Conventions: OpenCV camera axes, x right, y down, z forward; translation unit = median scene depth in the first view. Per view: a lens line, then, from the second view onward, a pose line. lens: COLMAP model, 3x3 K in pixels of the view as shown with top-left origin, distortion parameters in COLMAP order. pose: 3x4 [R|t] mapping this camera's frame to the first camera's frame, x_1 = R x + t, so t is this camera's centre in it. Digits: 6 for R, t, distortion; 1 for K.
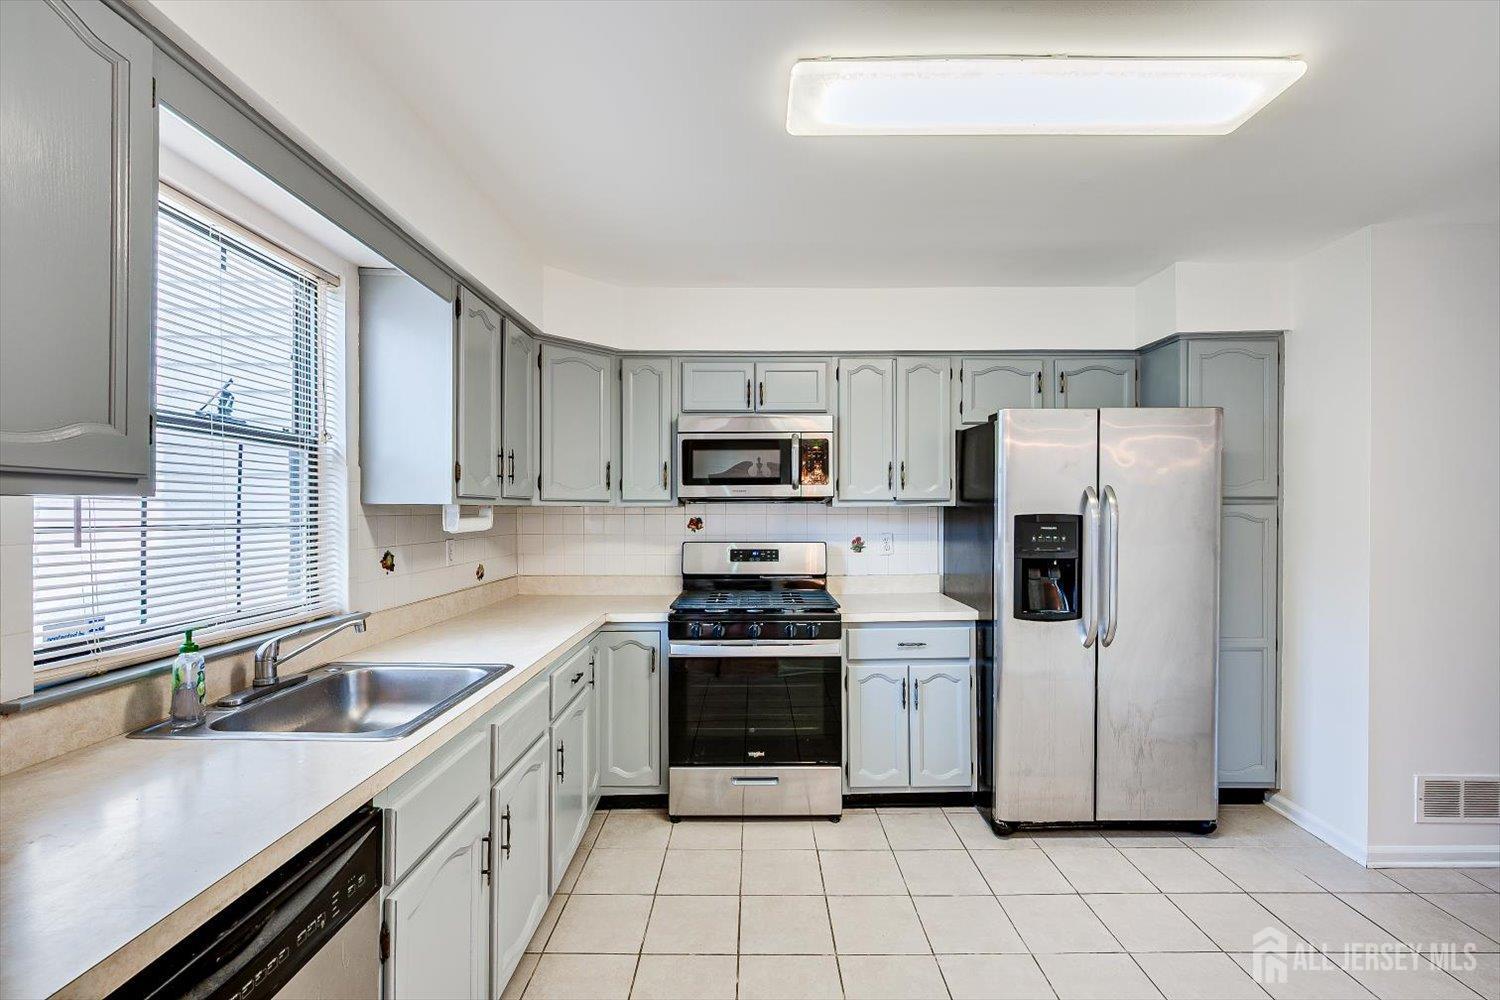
lens RADIAL K [[650.2, 0, 749.0], [0, 650.2, 507.0], [0, 0, 1]] dist [-0.000727, -0.000126]
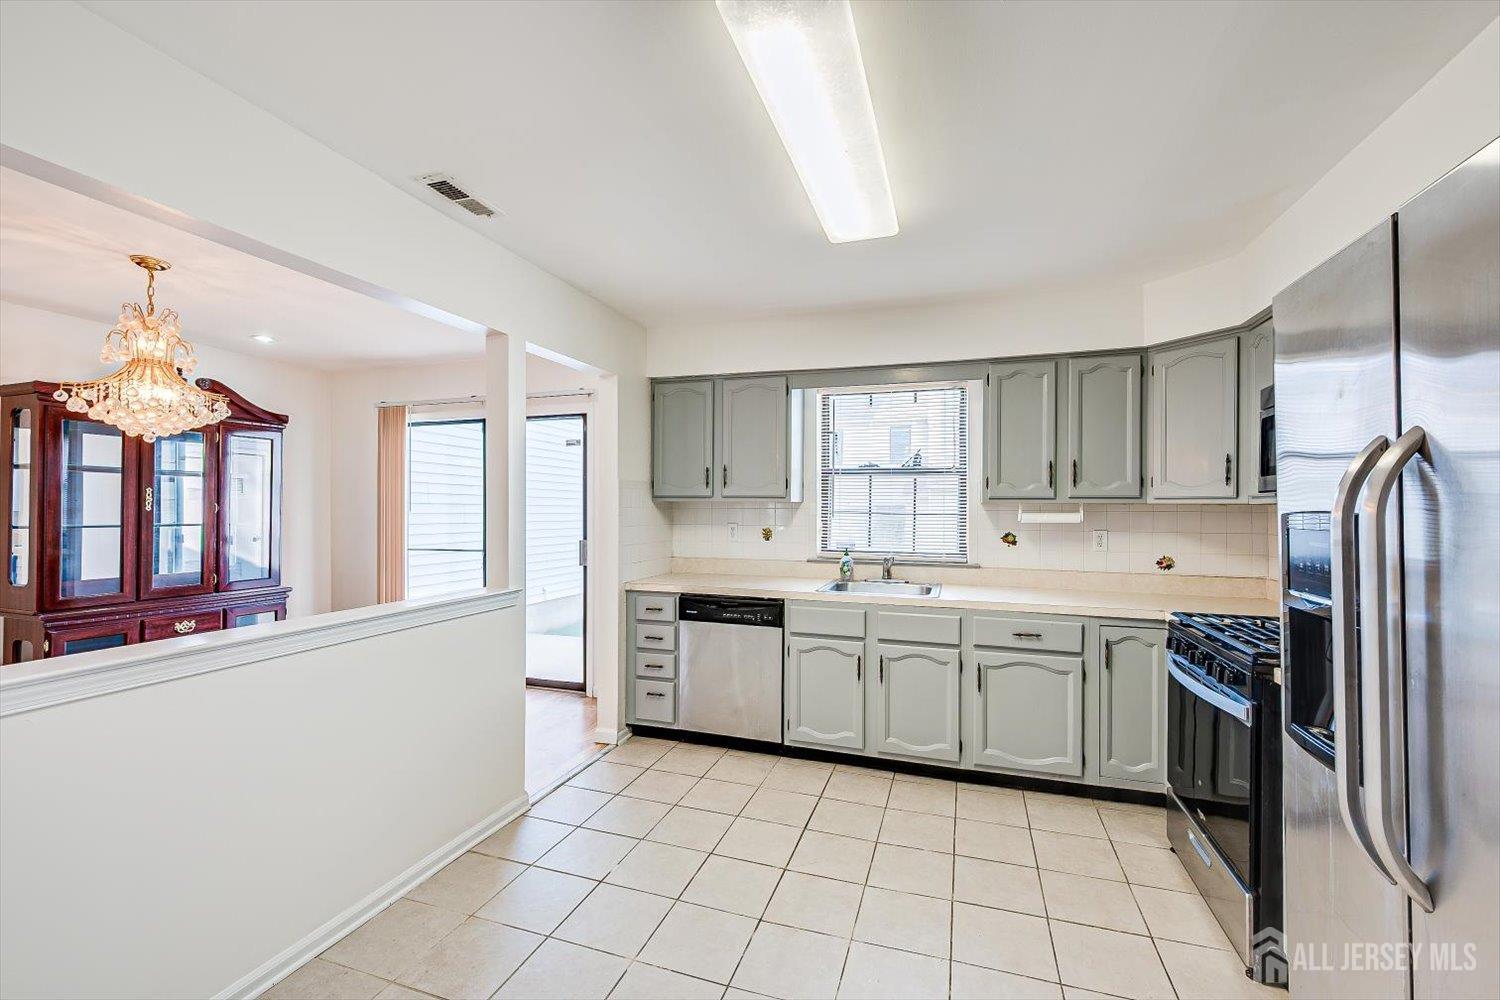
lens RADIAL K [[614.6, 0, 750.0], [0, 614.6, 500.0], [0, 0, 1]] dist [-0.000679, 0.000001]
pose [[-0.319168, -0.016361, -0.947557, 0.888218], [-0.002485, 0.999862, -0.016427, 0.011315], [0.947695, -0.002888, -0.319164, 0.709743]]
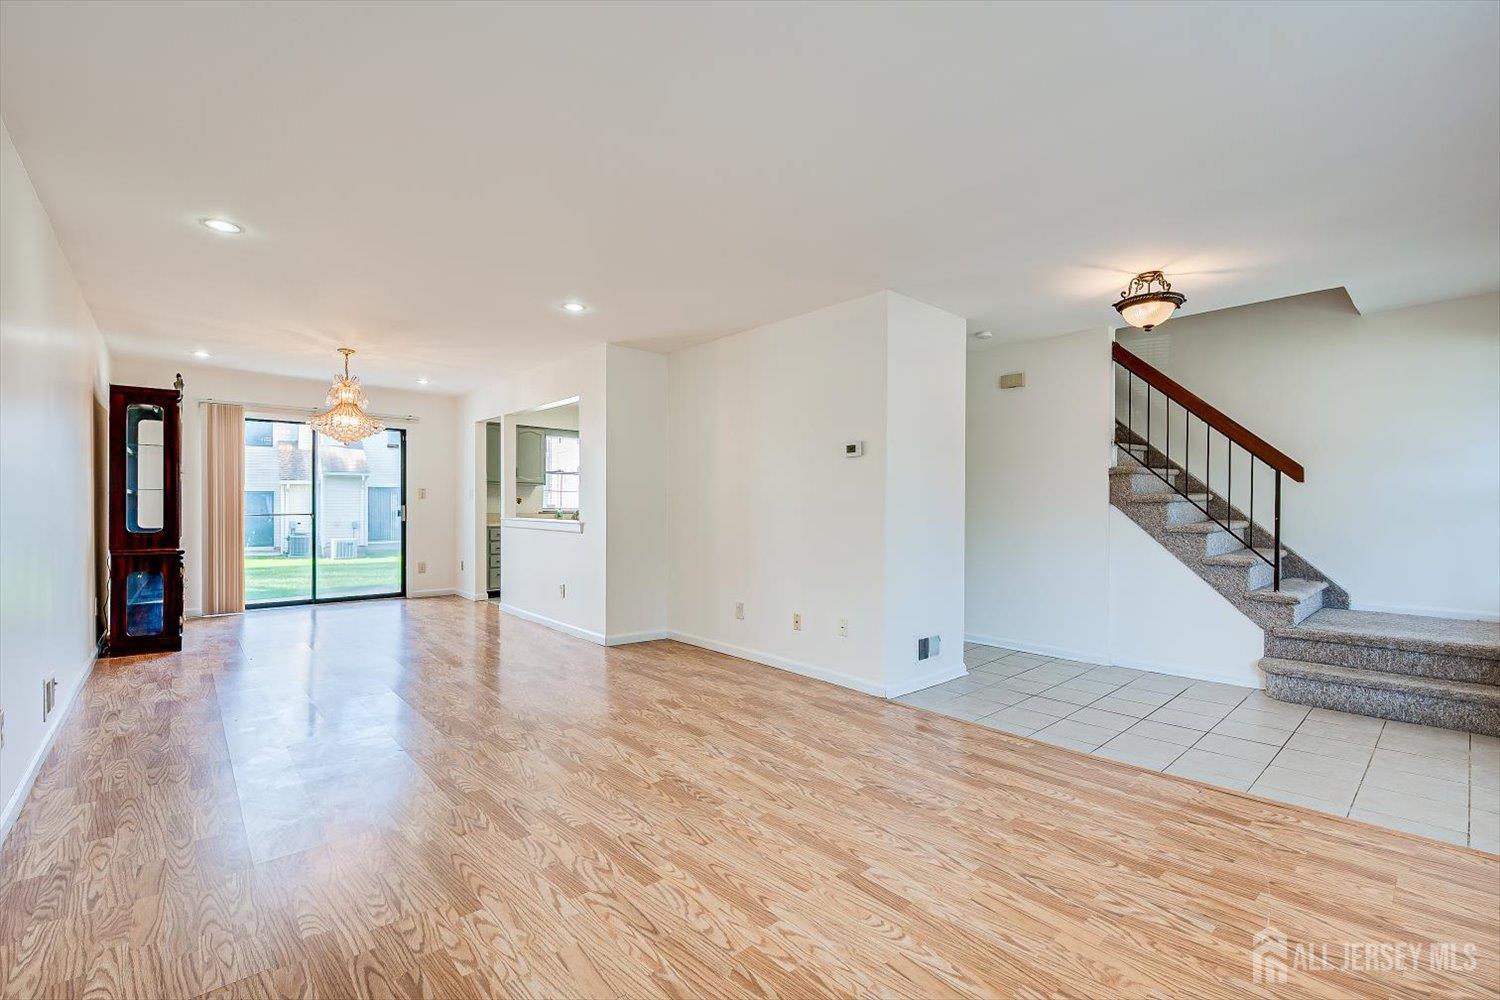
lens RADIAL K [[632.5, 0, 755.9], [0, 632.5, 507.2], [0, 0, 1]] dist [-0.000023, -0.000114]
pose [[0.668744, 0.005755, -0.743470, 2.489523], [-0.003493, 0.999983, 0.004599, 0.075179], [0.743484, -0.000479, 0.668753, -0.854908]]
